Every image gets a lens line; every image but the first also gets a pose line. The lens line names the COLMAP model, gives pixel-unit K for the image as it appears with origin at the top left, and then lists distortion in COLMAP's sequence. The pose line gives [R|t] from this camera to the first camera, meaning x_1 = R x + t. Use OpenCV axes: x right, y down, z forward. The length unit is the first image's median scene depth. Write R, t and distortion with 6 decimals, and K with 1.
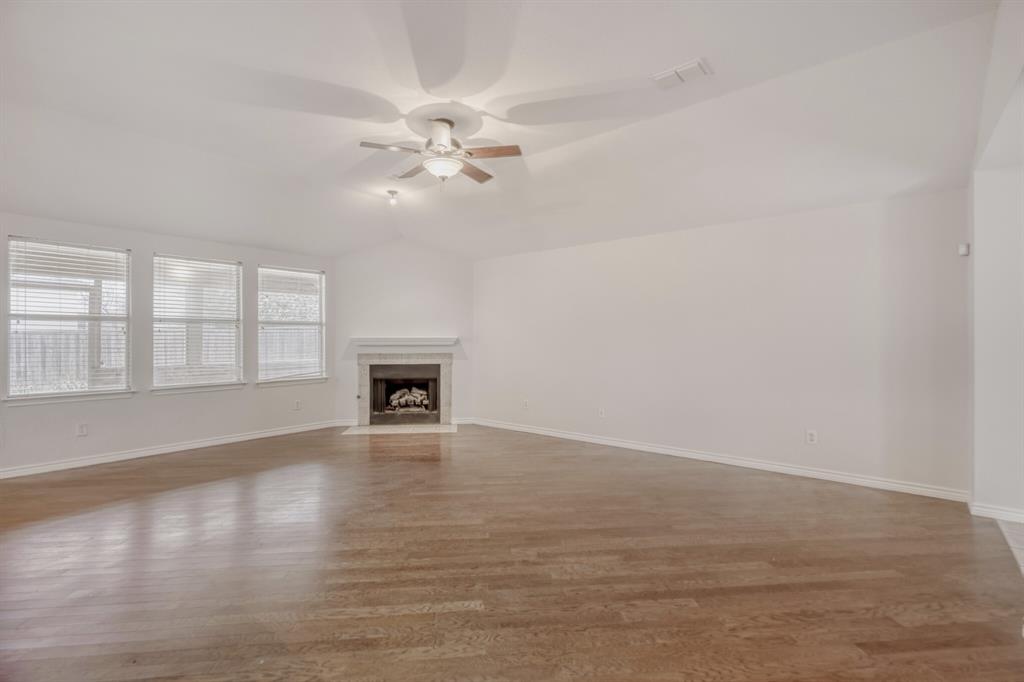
lens RADIAL K [[460.1, 0, 512.0], [0, 460.1, 341.0], [0, 0, 1]] dist [0.002734, -0.000035]
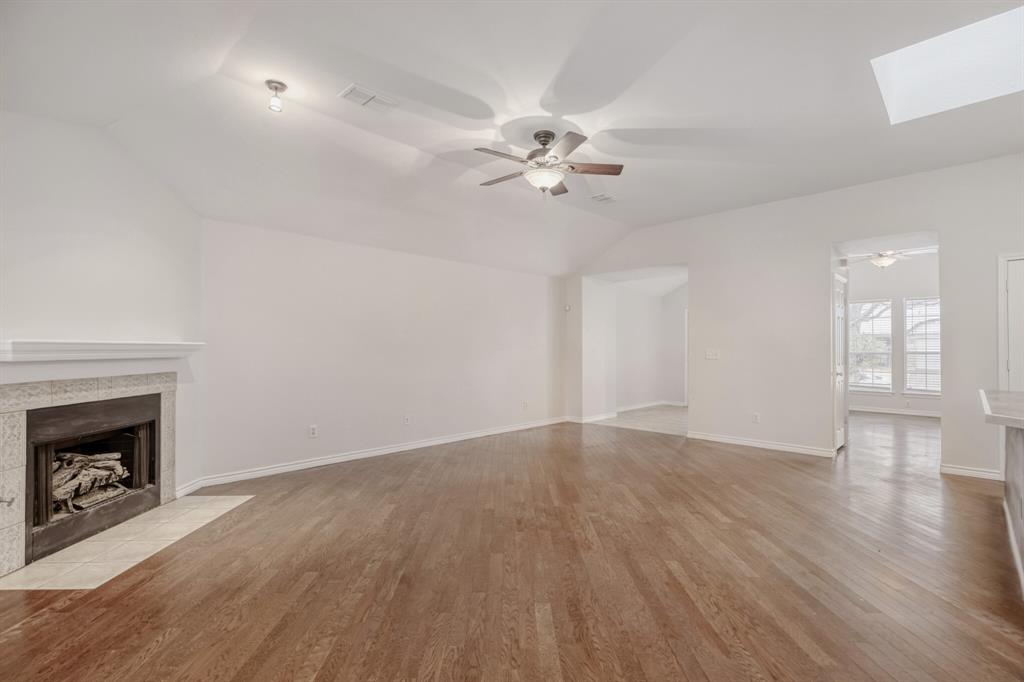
lens RADIAL K [[463.9, 0, 518.5], [0, 463.9, 352.0], [0, 0, 1]] dist [0.010498, -0.000598]
pose [[0.086651, -0.008657, 0.996201, -0.664341], [-0.003125, 0.999955, 0.008962, -0.003531], [-0.996234, -0.003890, 0.086620, 0.546430]]
